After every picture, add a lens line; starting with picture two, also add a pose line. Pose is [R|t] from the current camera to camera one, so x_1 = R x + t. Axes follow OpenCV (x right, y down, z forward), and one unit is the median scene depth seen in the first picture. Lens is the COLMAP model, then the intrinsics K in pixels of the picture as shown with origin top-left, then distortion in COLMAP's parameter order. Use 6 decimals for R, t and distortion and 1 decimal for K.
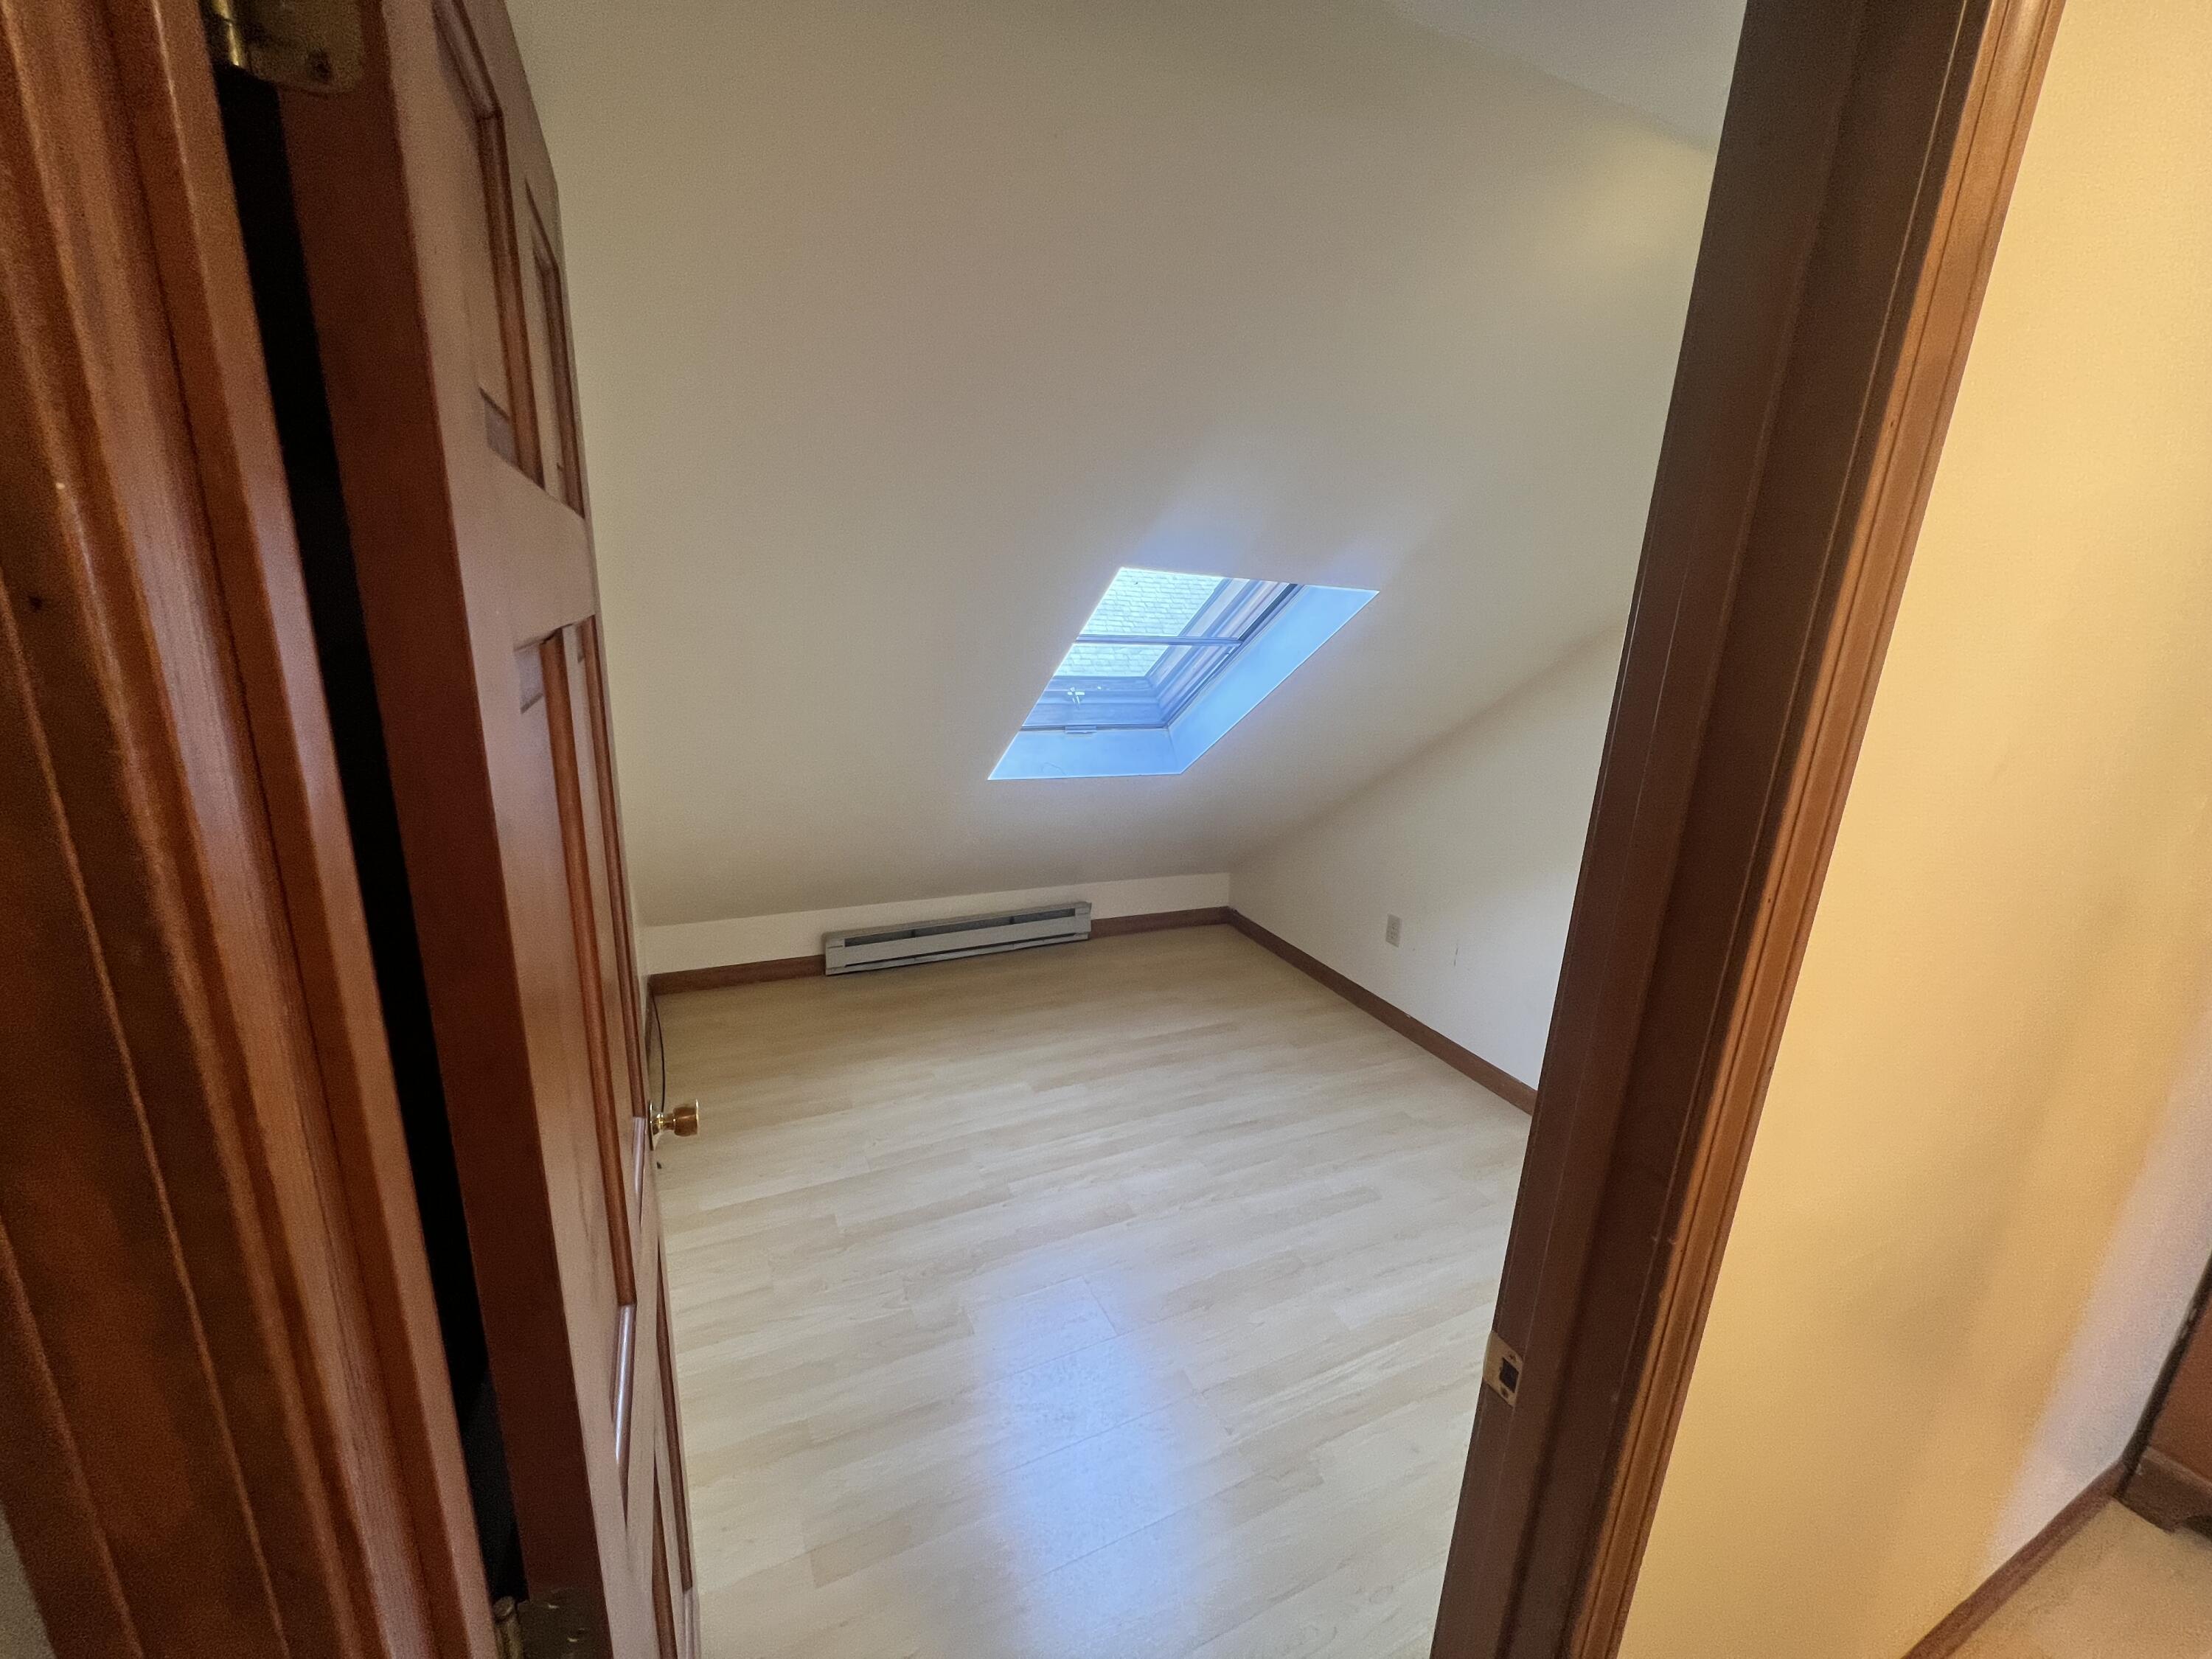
lens RADIAL K [[887.0, 0, 1106.9], [0, 887.0, 835.6], [0, 0, 1]] dist [0.008676, -0.000259]
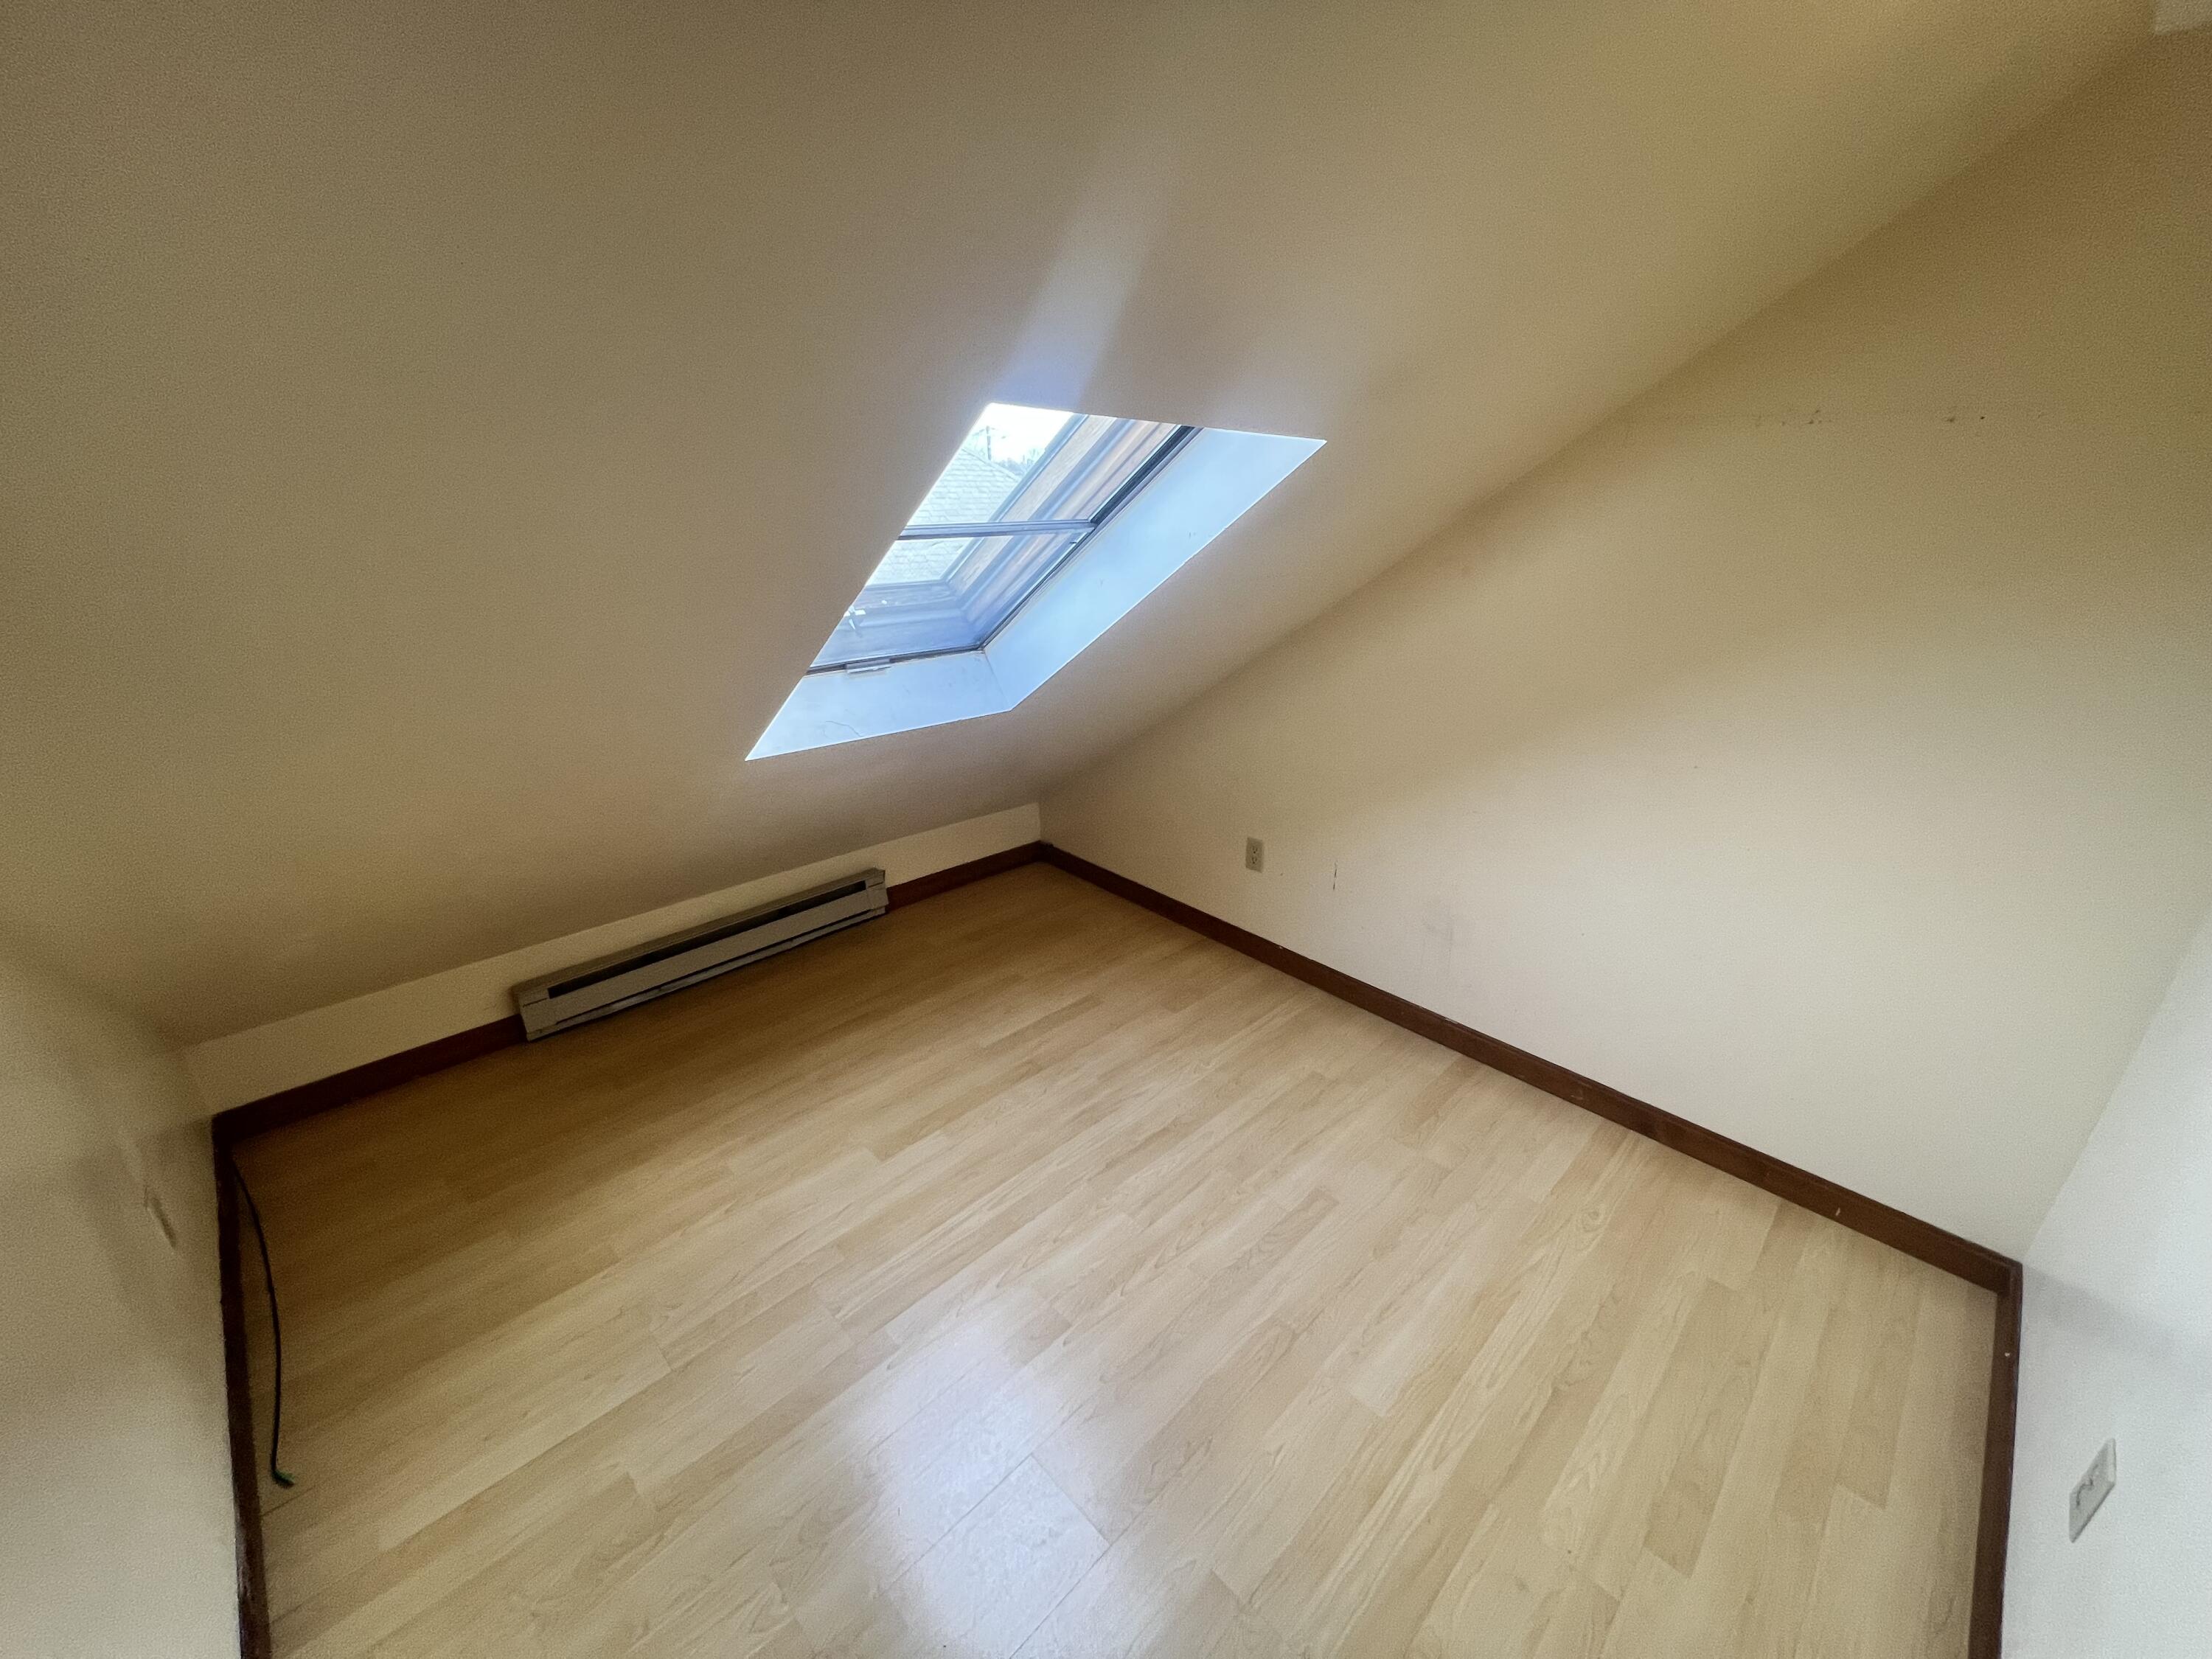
lens RADIAL K [[887.0, 0, 1104.1], [0, 887.0, 832.3], [0, 0, 1]] dist [0.008676, -0.000259]
pose [[0.946724, -0.153308, 0.283214, -0.071995], [0.116972, 0.983056, 0.141130, -0.066196], [-0.300052, -0.100484, 0.948616, 0.258173]]
